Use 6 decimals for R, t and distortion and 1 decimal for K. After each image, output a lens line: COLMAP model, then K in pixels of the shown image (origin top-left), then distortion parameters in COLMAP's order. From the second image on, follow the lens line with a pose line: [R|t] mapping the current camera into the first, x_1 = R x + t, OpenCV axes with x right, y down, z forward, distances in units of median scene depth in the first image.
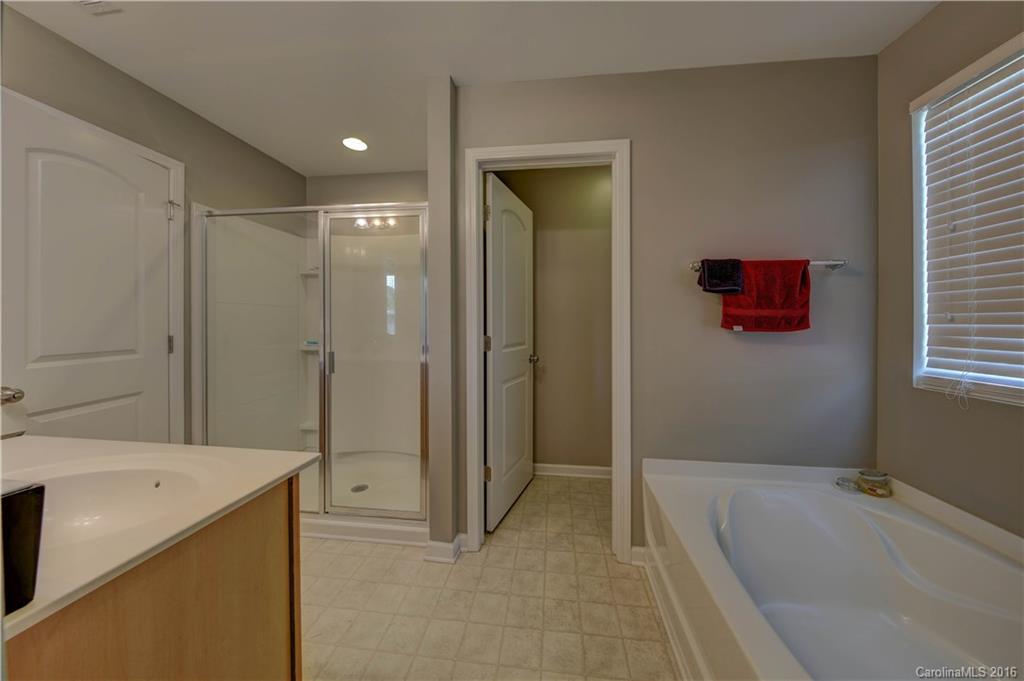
lens RADIAL K [[325.9, 0, 520.5], [0, 325.9, 324.0], [0, 0, 1]] dist [-0.005315, -0.001227]
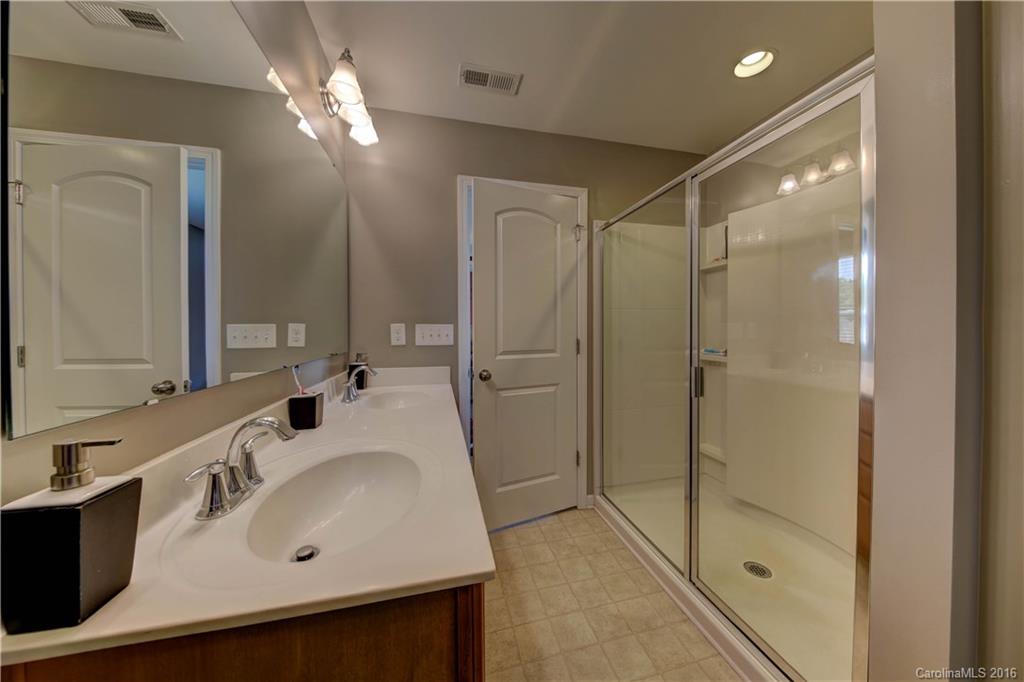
lens RADIAL K [[325.9, 0, 514.1], [0, 325.9, 333.5], [0, 0, 1]] dist [-0.005315, -0.001227]
pose [[0.337893, 0.009373, -0.941138, -0.041227], [0.004662, 0.999921, 0.011632, 0.001038], [0.941173, -0.008317, 0.337822, 0.371660]]
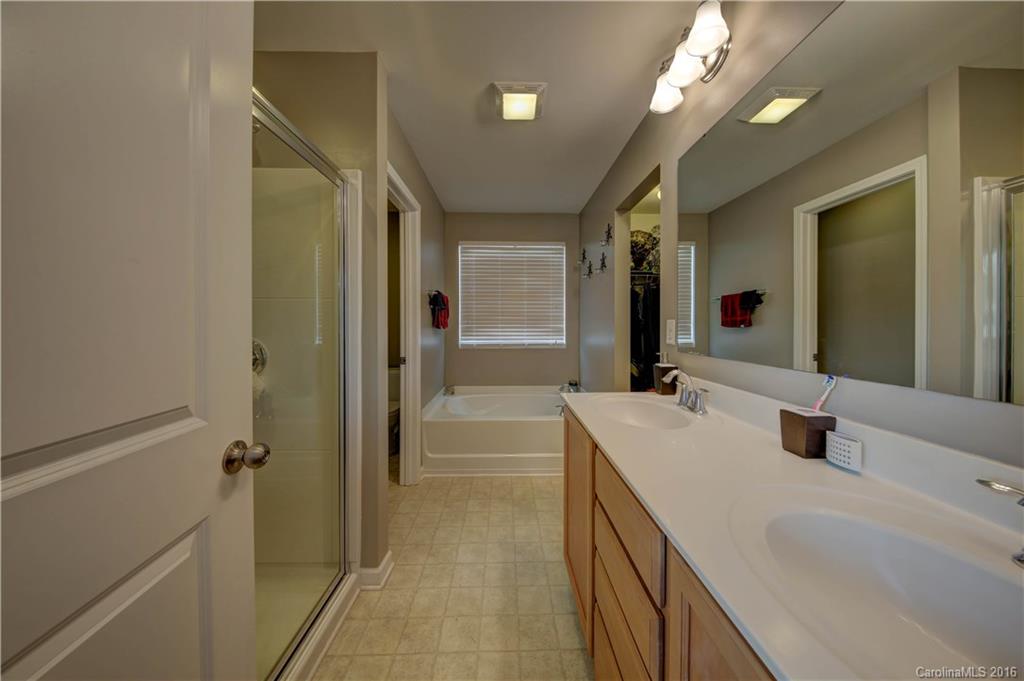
lens RADIAL K [[325.9, 0, 514.7], [0, 325.9, 323.5], [0, 0, 1]] dist [-0.005315, -0.001227]
pose [[-0.142132, 0.000129, 0.989848, -0.990233], [-0.002666, 0.999996, -0.000513, -0.007315], [-0.989844, -0.002712, -0.142131, 0.614590]]
